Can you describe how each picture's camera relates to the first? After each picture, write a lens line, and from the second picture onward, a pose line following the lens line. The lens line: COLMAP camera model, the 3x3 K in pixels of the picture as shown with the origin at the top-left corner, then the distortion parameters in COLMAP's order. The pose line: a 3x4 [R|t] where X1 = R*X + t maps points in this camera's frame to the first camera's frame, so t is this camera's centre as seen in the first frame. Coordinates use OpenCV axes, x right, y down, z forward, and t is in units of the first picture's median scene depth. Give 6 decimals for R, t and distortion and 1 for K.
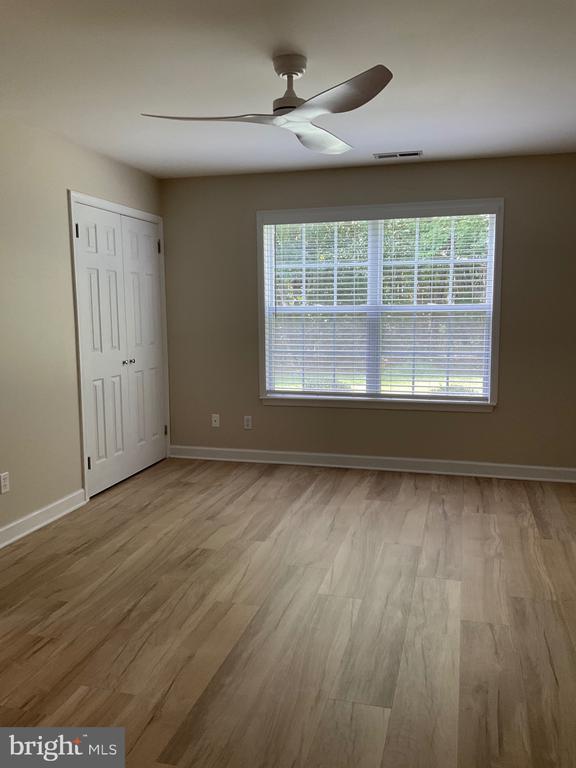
lens RADIAL K [[644.8, 0, 288.6], [0, 644.8, 384.5], [0, 0, 1]] dist [0.054189, -0.084847]
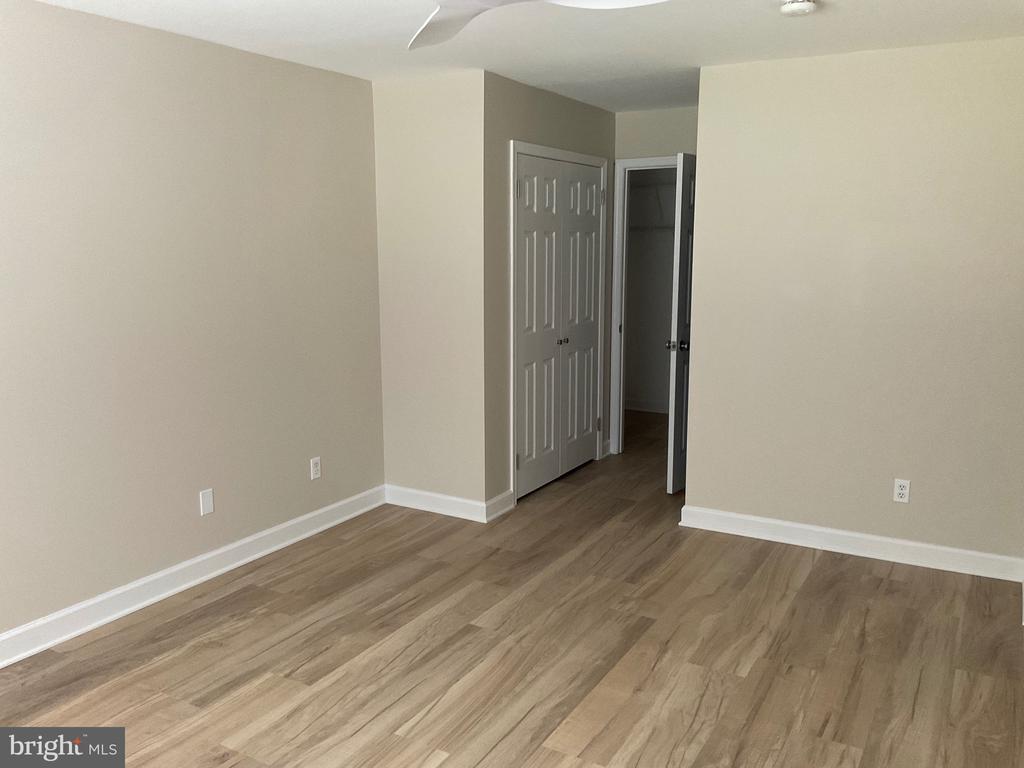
lens RADIAL K [[859.7, 0, 509.3], [0, 859.7, 383.5], [0, 0, 1]] dist [0.054189, -0.084847]
pose [[-0.967562, -0.029903, 0.250859, -0.247357], [0.044644, 0.957106, 0.286278, -0.313747], [-0.248659, 0.288191, -0.924724, 1.882998]]
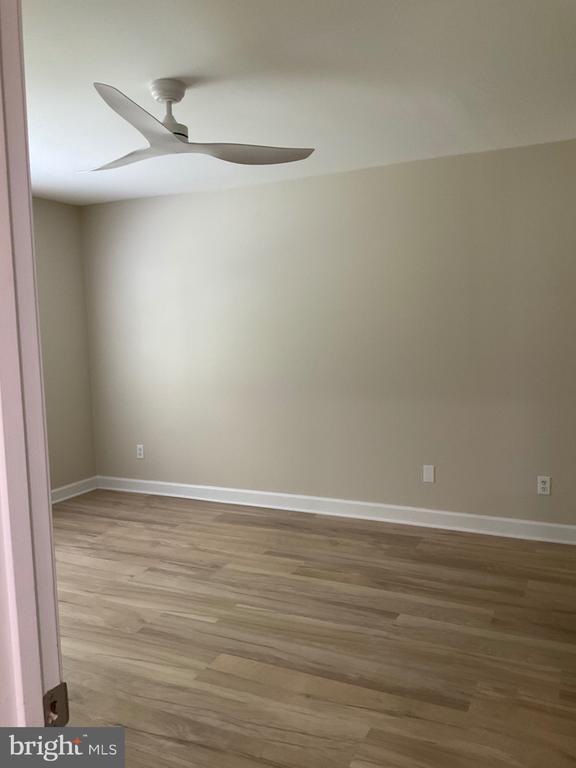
lens RADIAL K [[644.8, 0, 286.2], [0, 644.8, 382.7], [0, 0, 1]] dist [0.054189, -0.084847]
pose [[0.183581, -0.093257, 0.978571, -0.990455], [0.146616, 0.986952, 0.066550, -0.106269], [-0.972009, 0.131257, 0.194859, 0.722777]]
